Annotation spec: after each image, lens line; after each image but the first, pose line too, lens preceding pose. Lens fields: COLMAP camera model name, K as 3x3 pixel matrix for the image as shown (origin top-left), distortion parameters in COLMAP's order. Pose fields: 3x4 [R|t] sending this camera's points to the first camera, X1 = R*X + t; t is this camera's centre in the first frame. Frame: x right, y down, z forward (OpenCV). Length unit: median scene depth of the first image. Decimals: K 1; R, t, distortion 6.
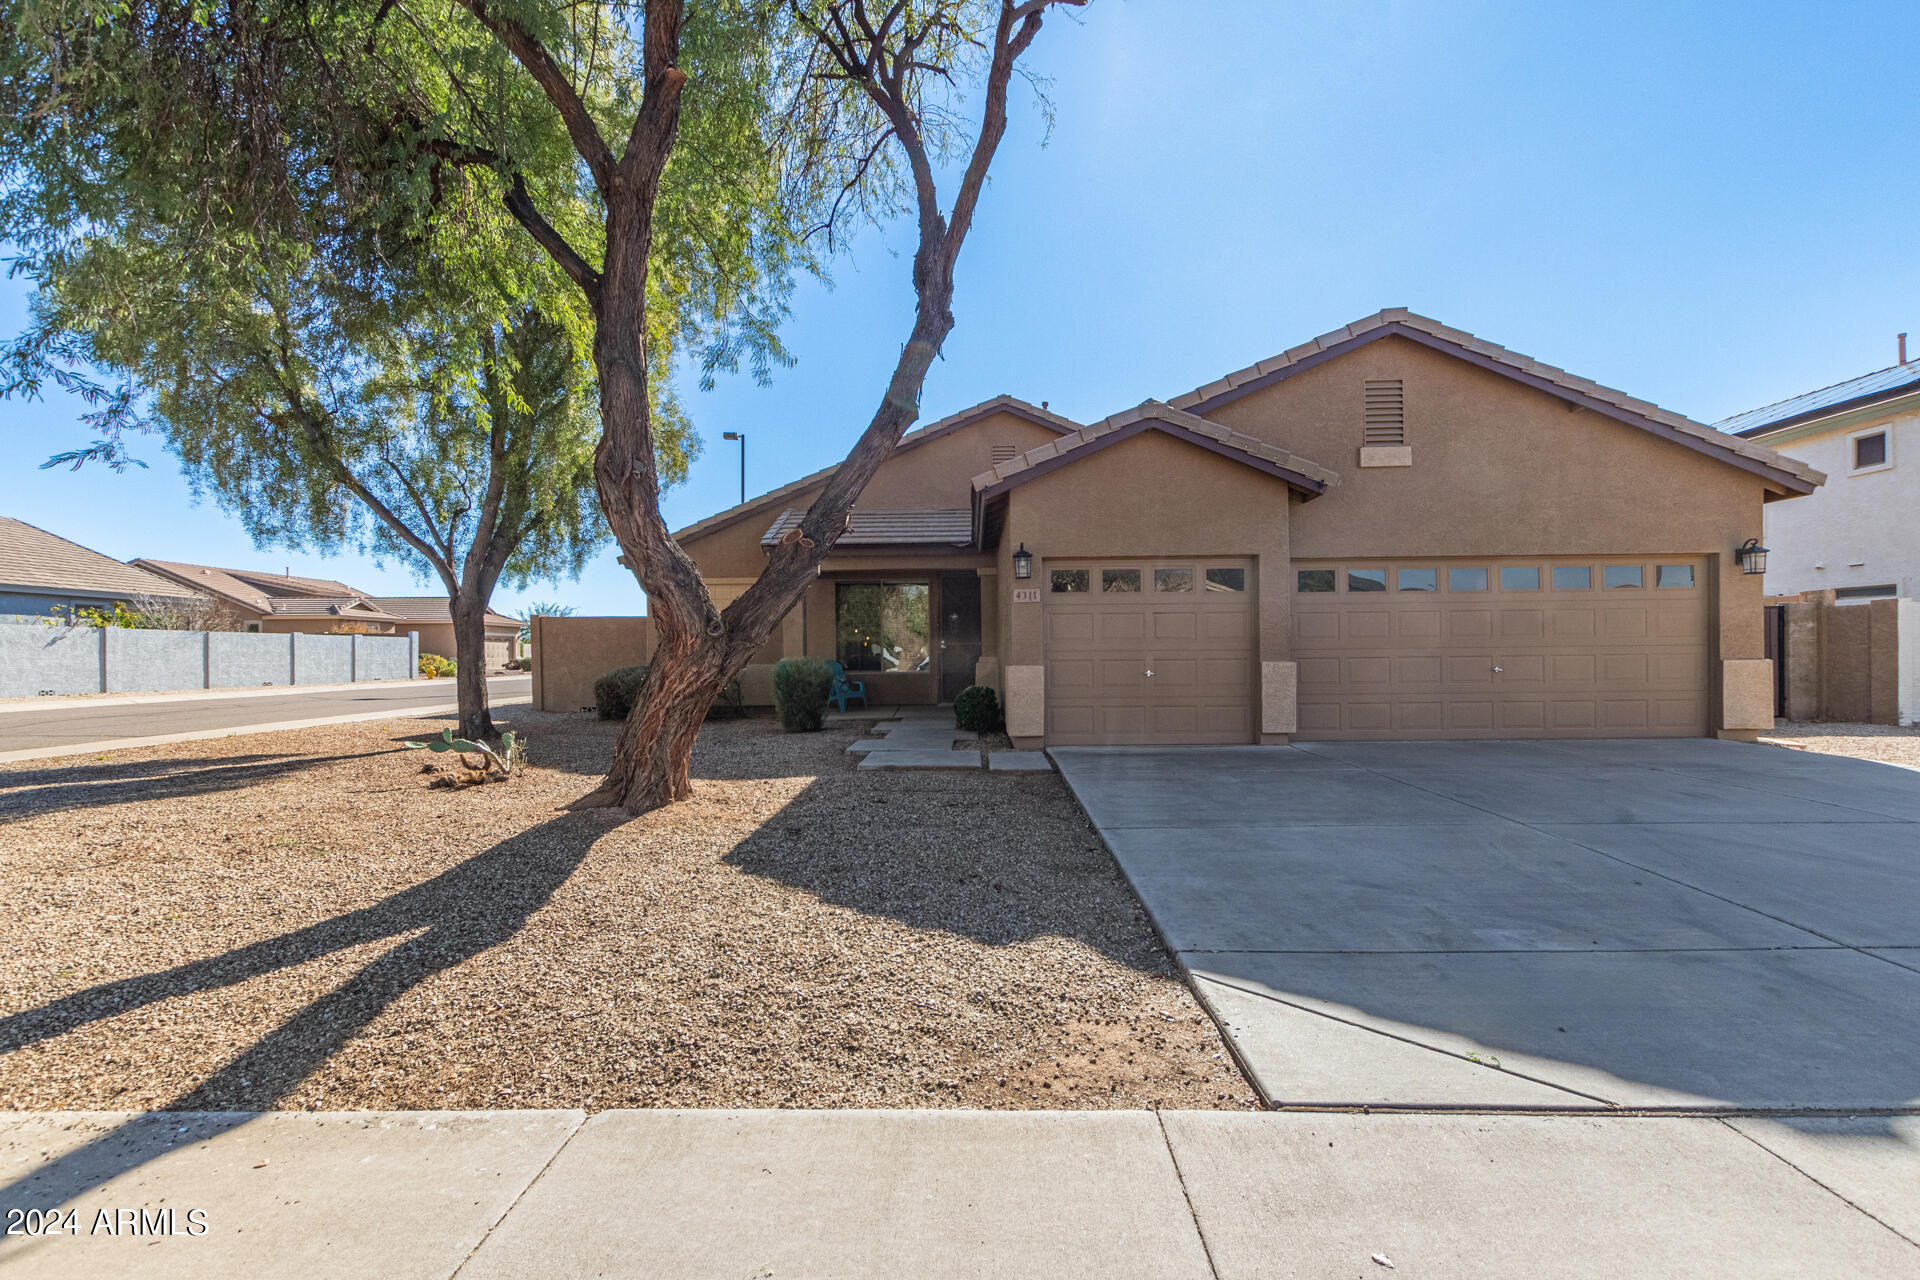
lens RADIAL K [[899.0, 0, 966.0], [0, 899.0, 630.7], [0, 0, 1]] dist [0.001685, 0.000233]
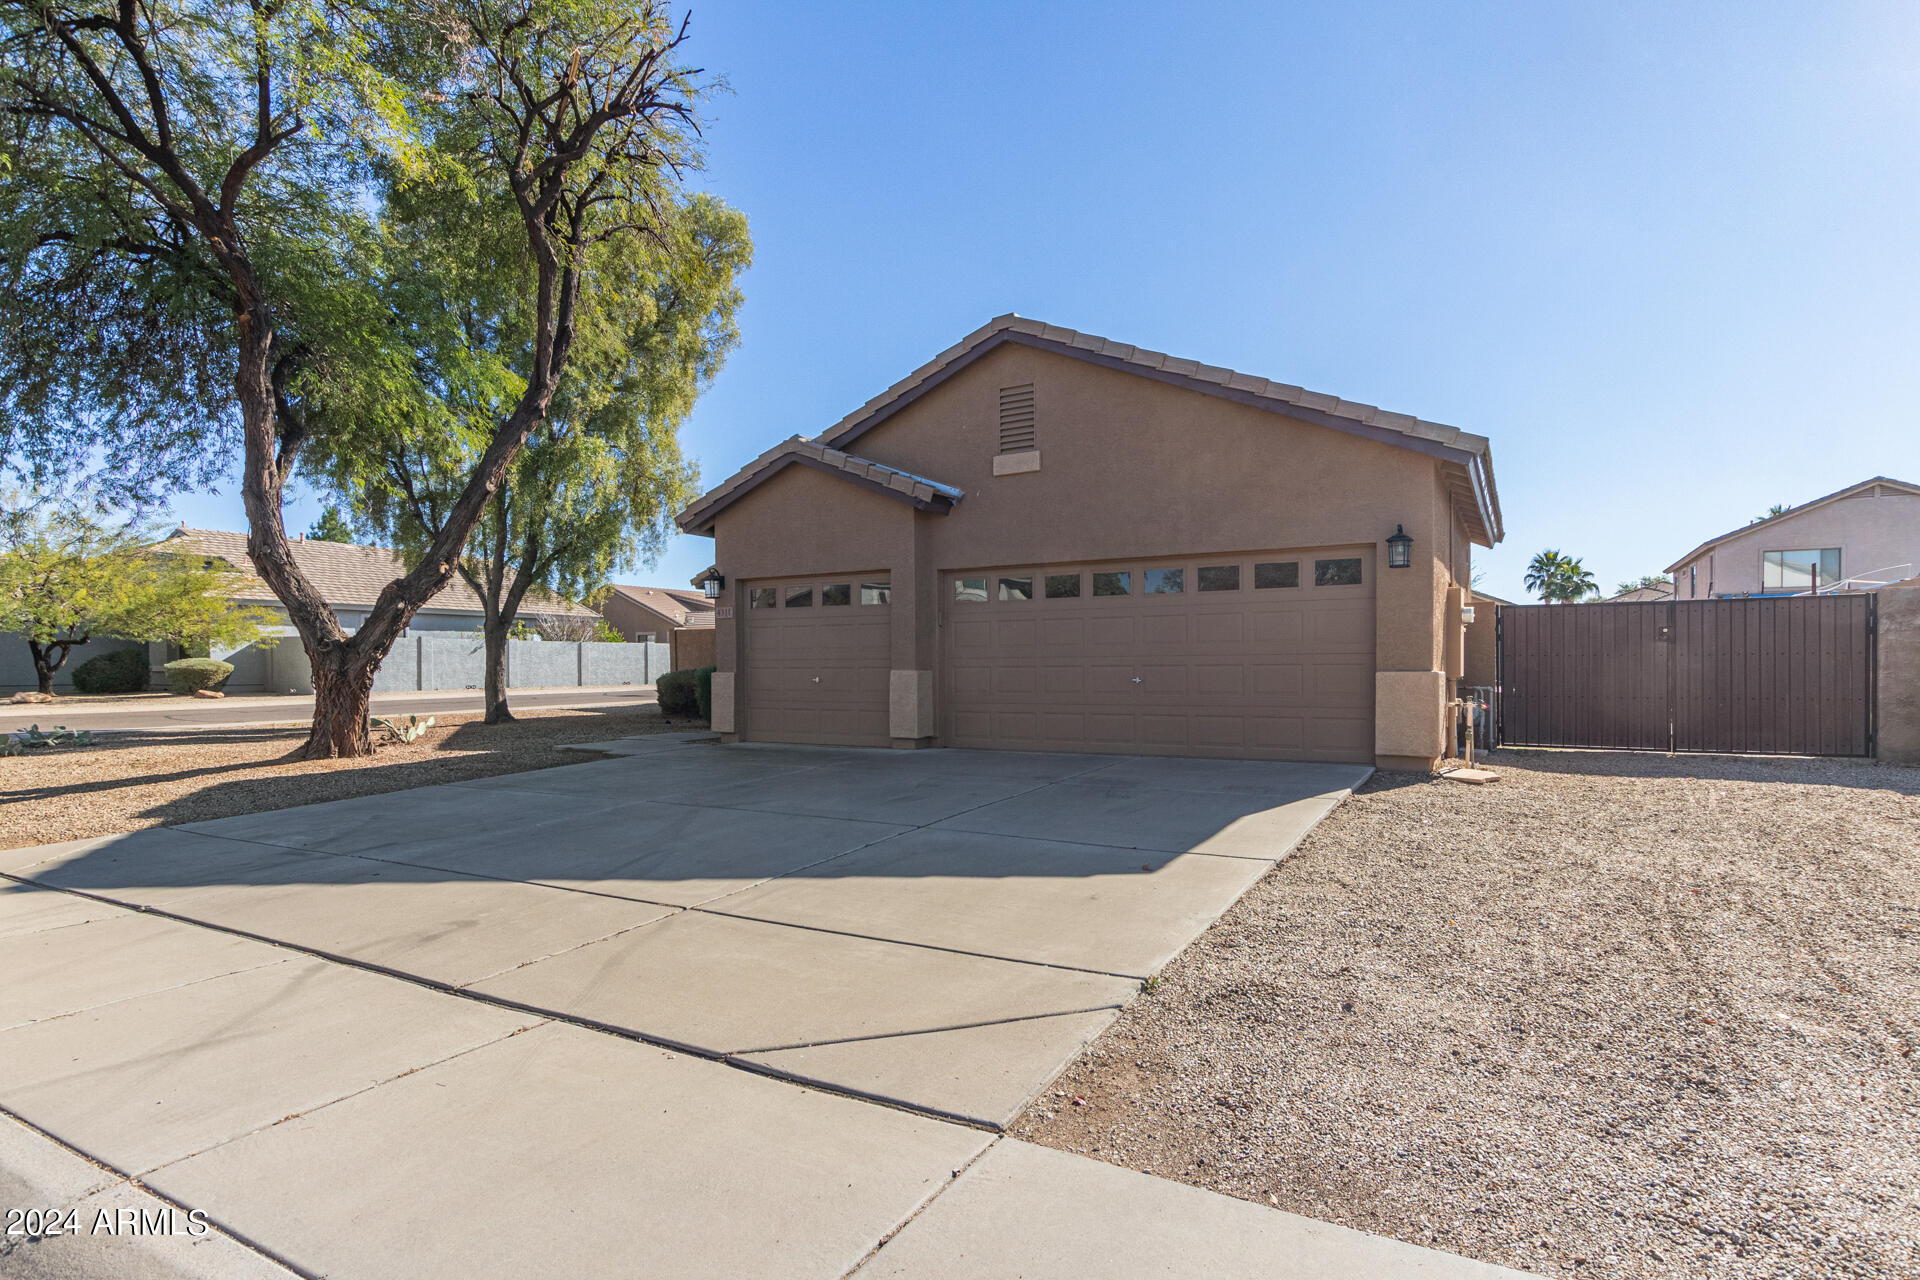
lens RADIAL K [[999.7, 0, 955.9], [0, 999.7, 645.4], [0, 0, 1]] dist [0.001030, 0.000029]
pose [[0.875949, -0.005539, -0.482371, 0.923213], [0.011861, 0.999879, 0.010056, -0.005934], [0.482257, -0.014530, 0.875909, 0.003969]]
